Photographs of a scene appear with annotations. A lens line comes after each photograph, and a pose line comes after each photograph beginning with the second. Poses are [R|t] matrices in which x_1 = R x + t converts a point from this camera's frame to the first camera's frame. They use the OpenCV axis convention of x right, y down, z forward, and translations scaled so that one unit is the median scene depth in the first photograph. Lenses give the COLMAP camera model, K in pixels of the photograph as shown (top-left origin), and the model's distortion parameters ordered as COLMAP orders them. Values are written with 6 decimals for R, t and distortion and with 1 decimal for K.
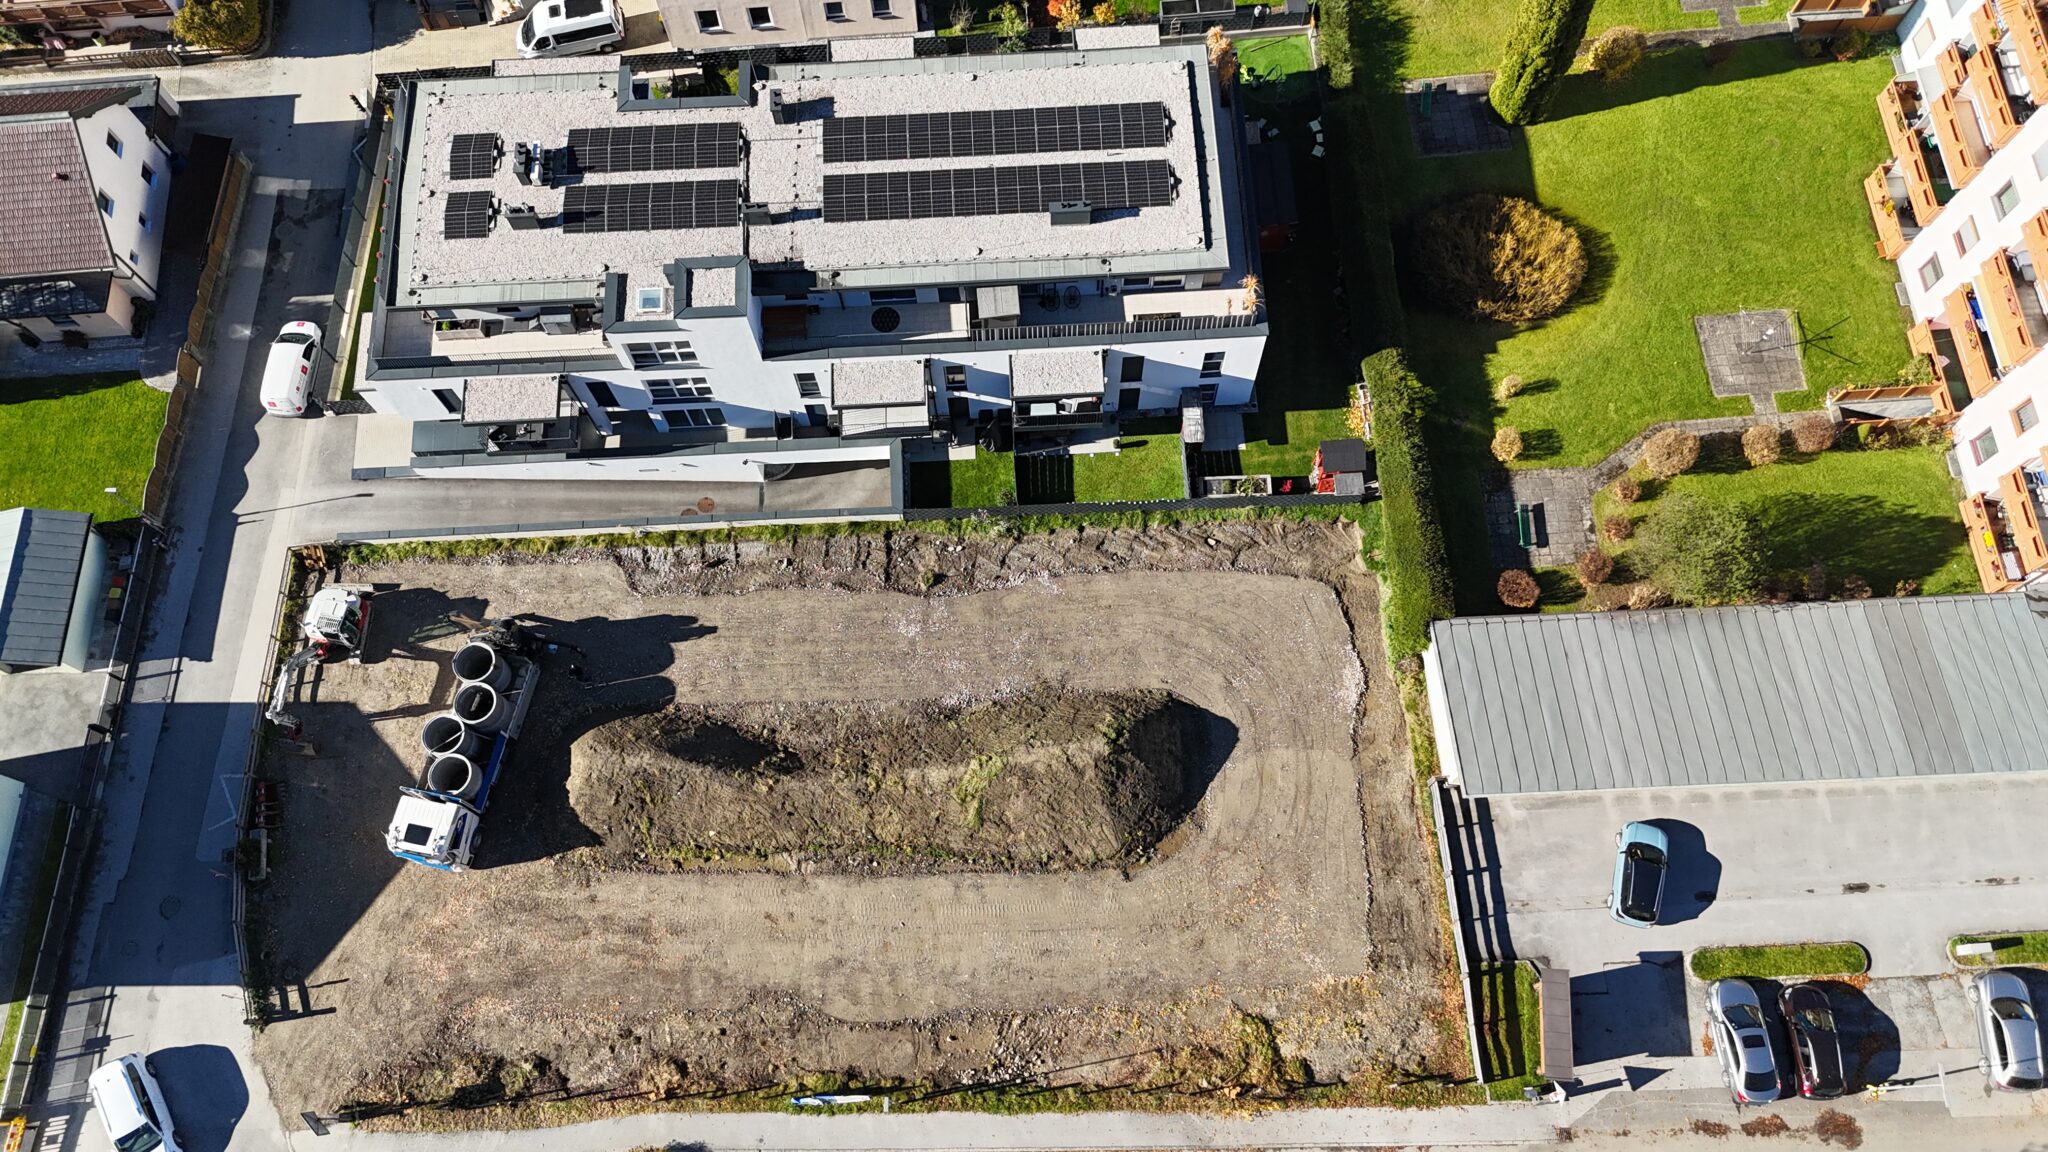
lens RADIAL K [[1525.0, 0, 1024.0], [0, 1525.0, 576.0], [0, 0, 1]] dist [0.083345, -0.093412]
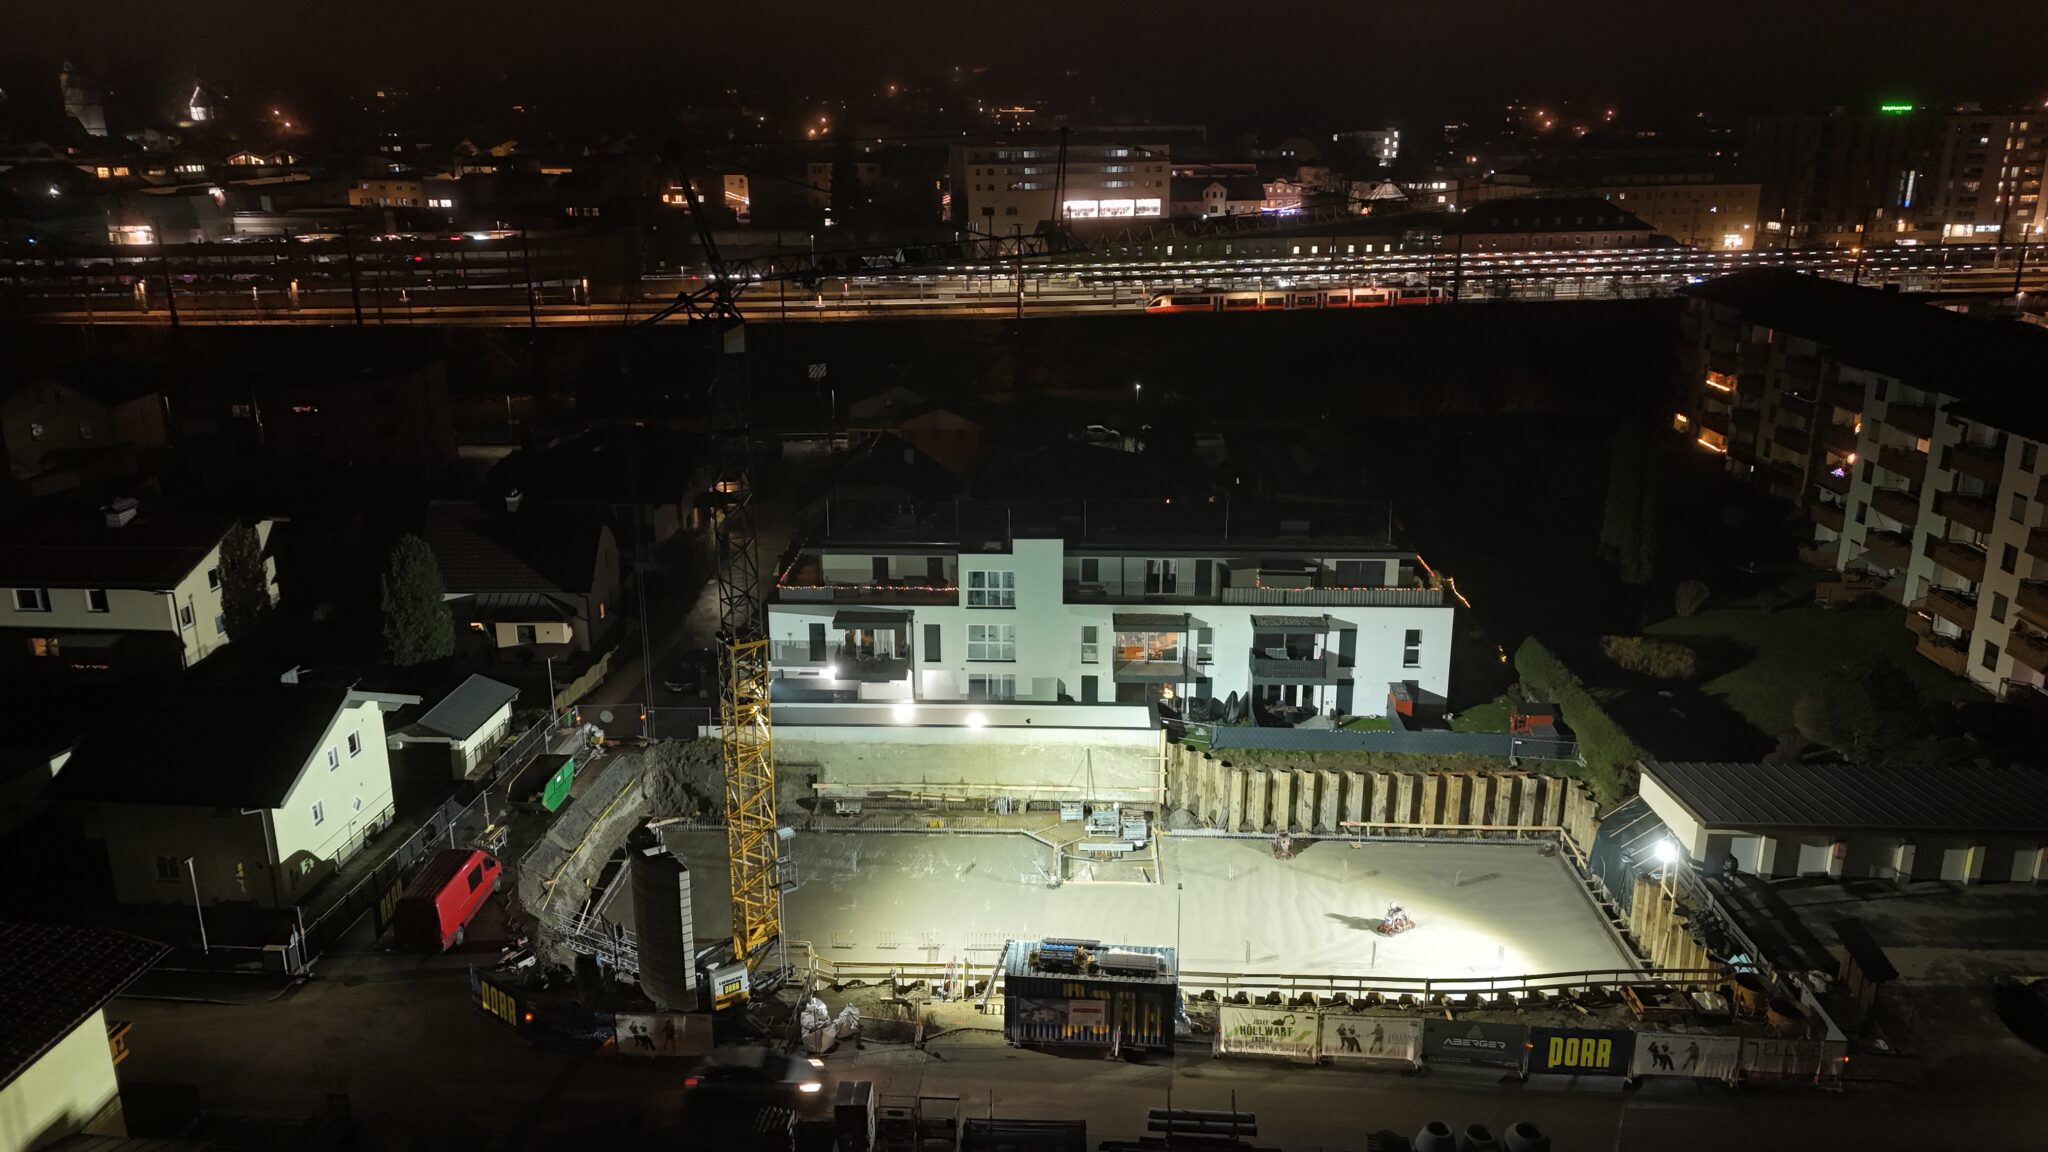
lens RADIAL K [[1482.1, 0, 1014.3], [0, 1482.1, 605.9], [0, 0, 1]] dist [0.156698, -0.243881]
pose [[0.995820, 0.040449, -0.081891, -0.109595], [-0.089283, 0.620085, -0.779438, 0.871511], [0.019252, 0.783491, 0.621105, 0.210942]]
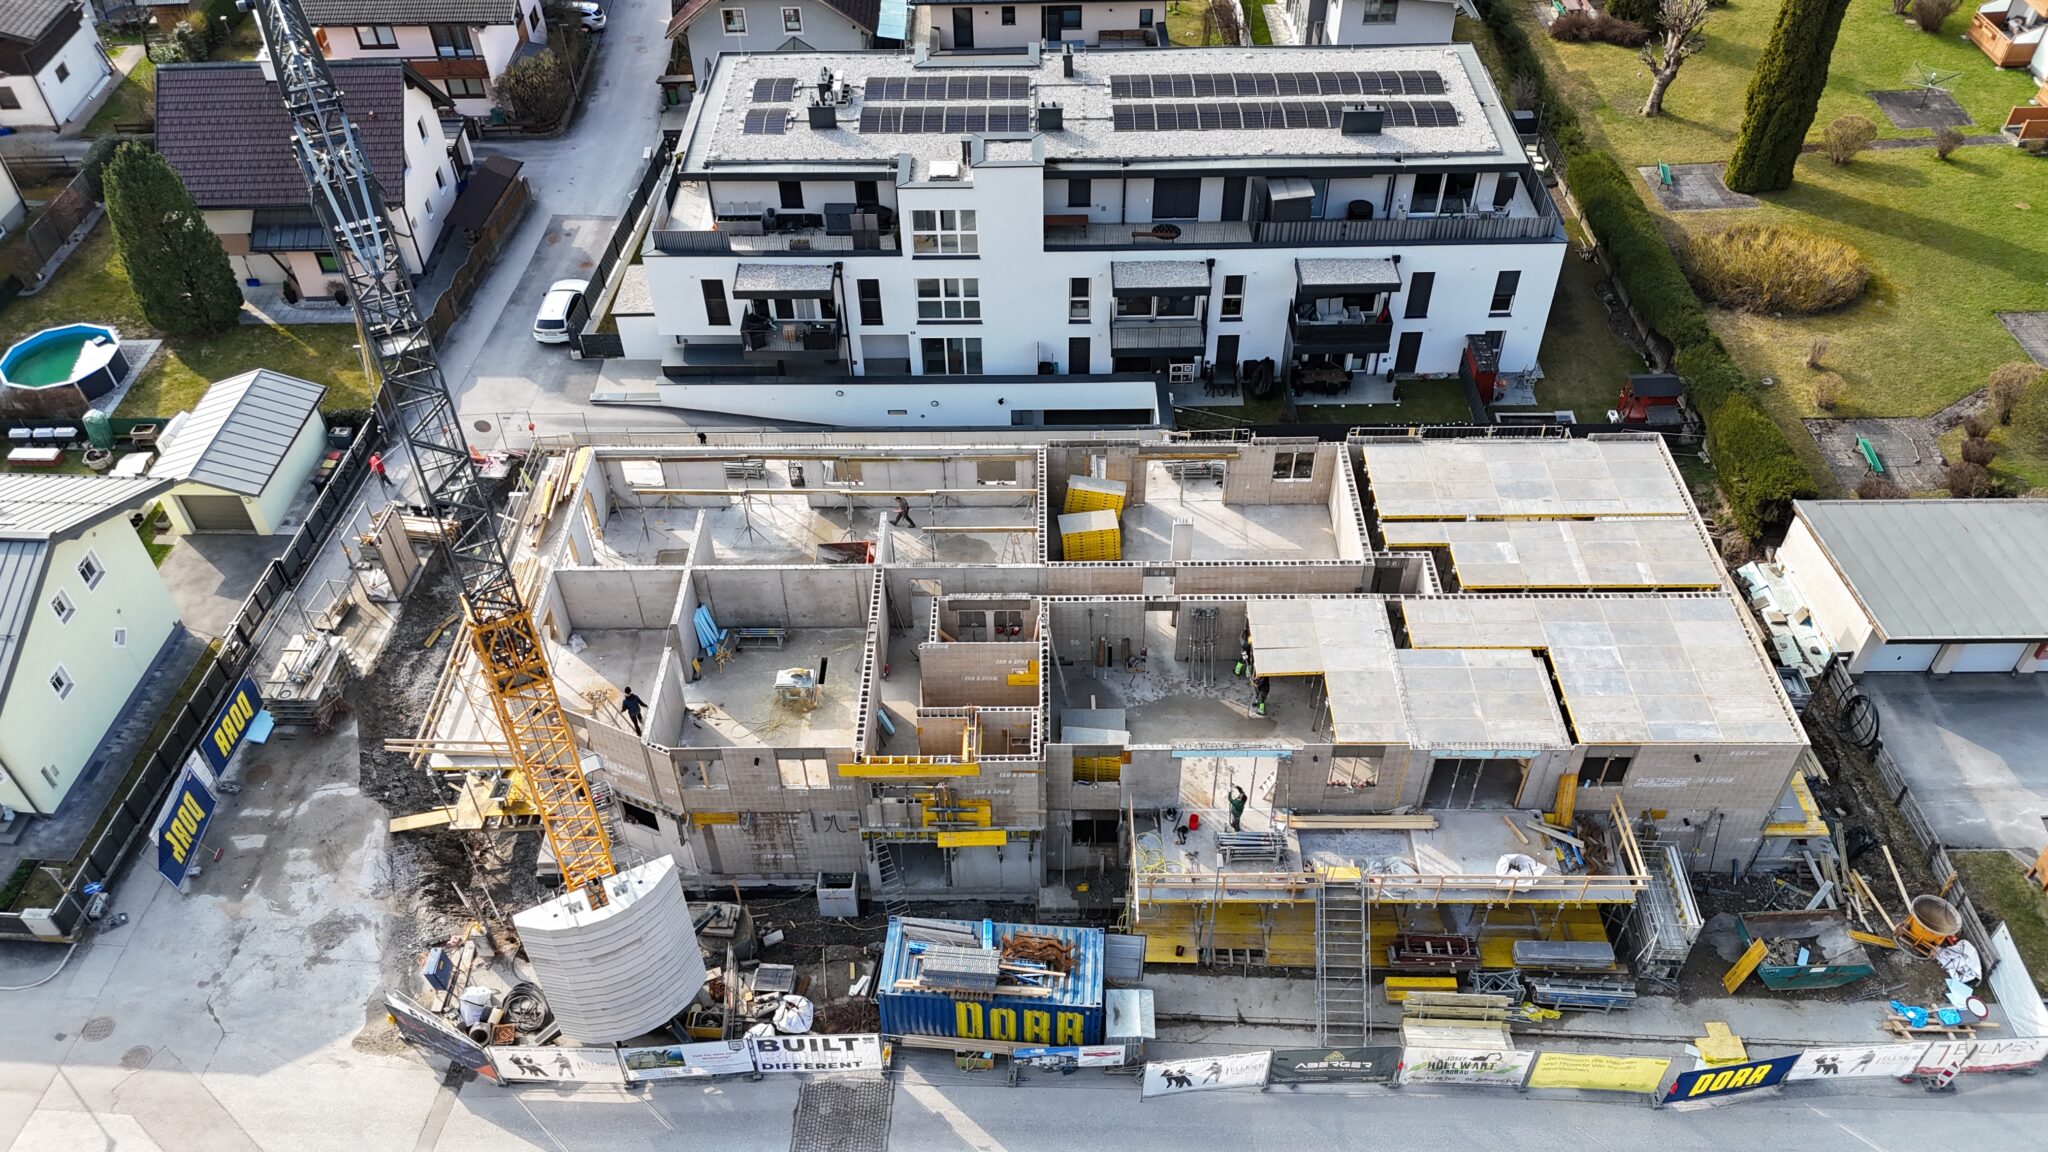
lens RADIAL K [[1507.2, 0, 1022.2], [0, 1507.2, 584.3], [0, 0, 1]] dist [0.085933, -0.090879]
pose [[0.998678, 0.037037, -0.035649, -0.143999], [-0.048843, 0.899889, -0.433374, 0.475881], [0.016030, 0.434543, 0.900509, 0.227218]]
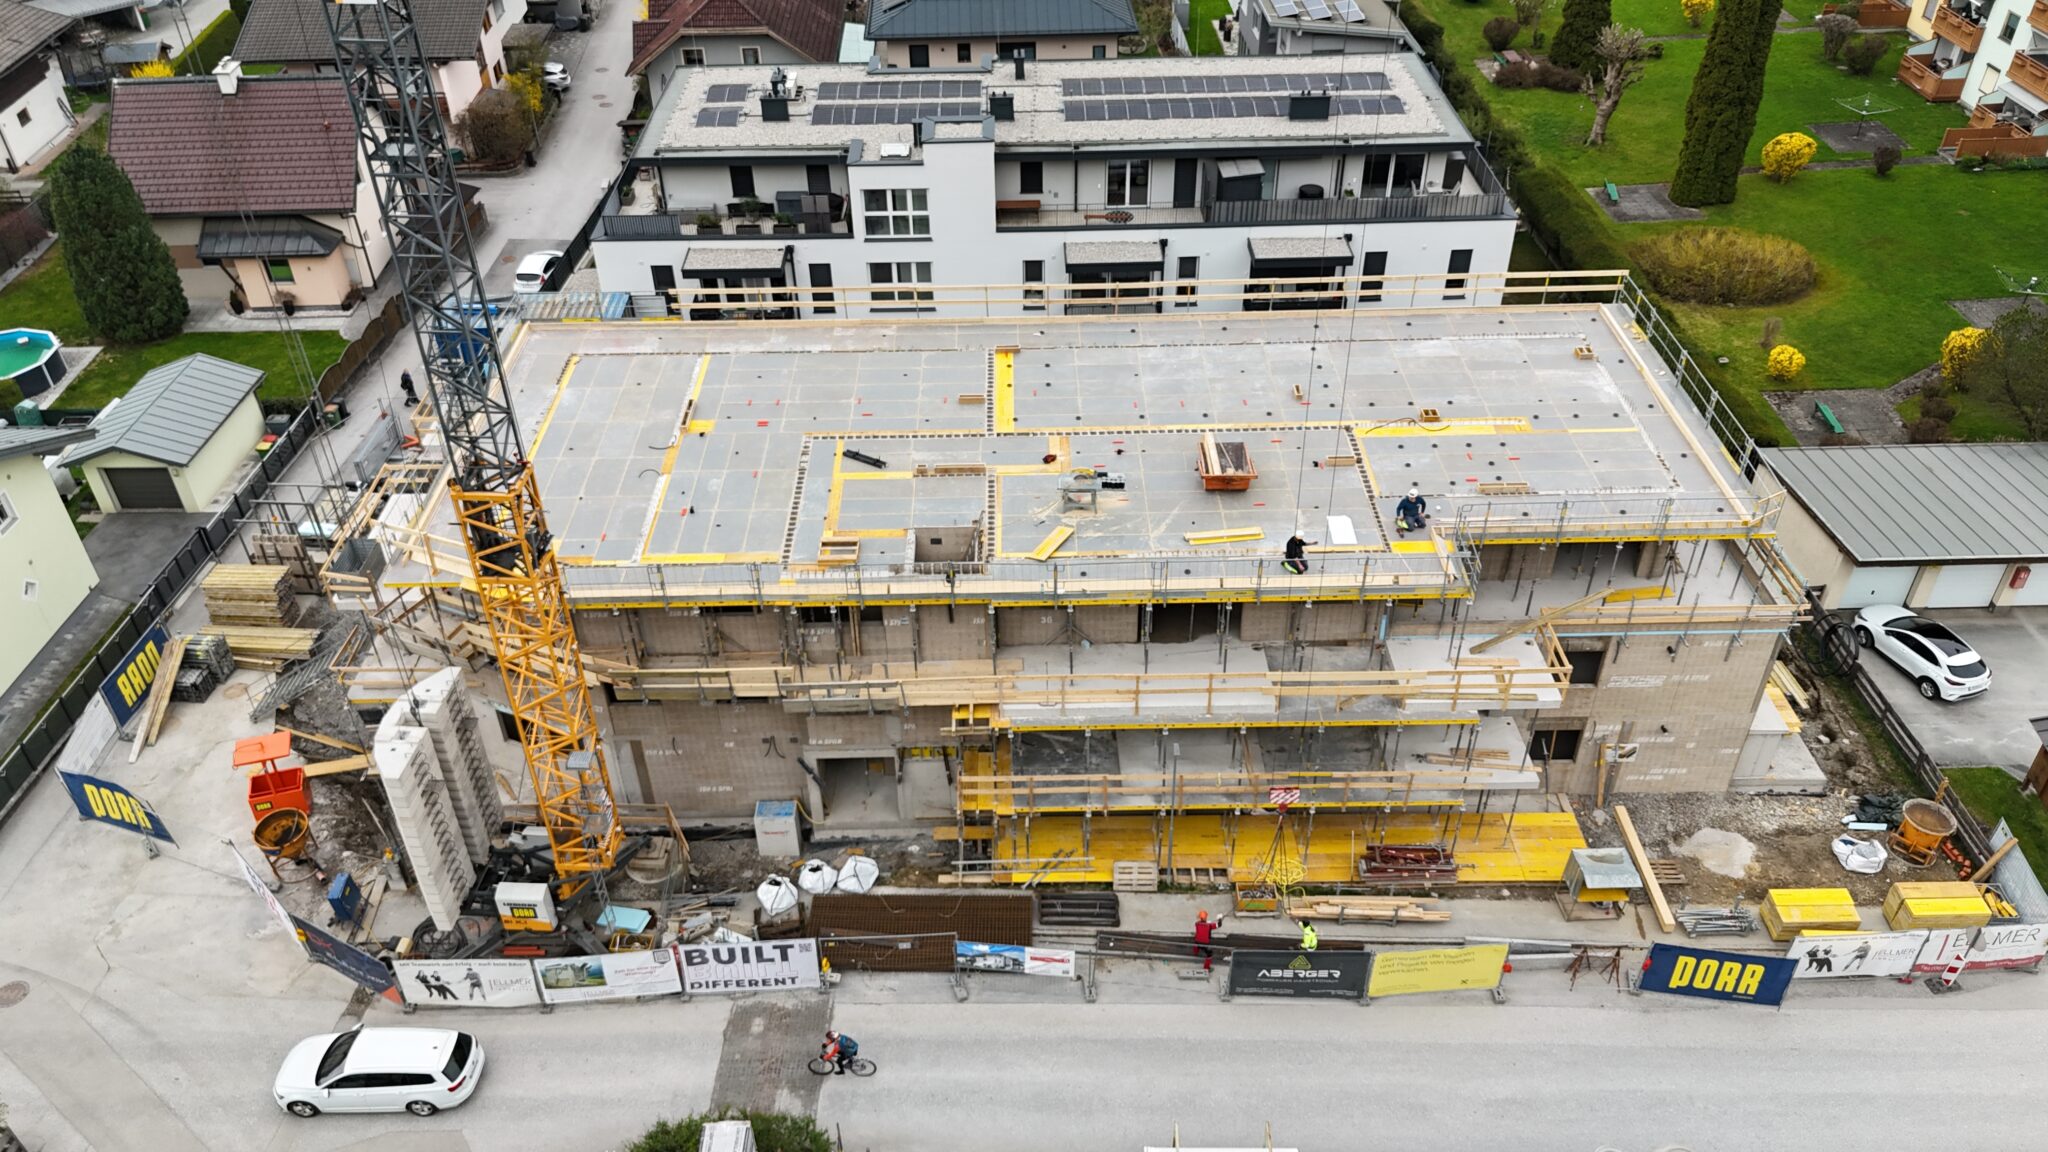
lens RADIAL K [[1525.0, 0, 1024.0], [0, 1525.0, 576.0], [0, 0, 1]] dist [0.083345, -0.093412]
pose [[0.999478, 0.021076, -0.024489, -0.126025], [-0.030954, 0.841822, -0.538866, 0.576109], [0.009258, 0.539343, 0.842035, 0.302453]]
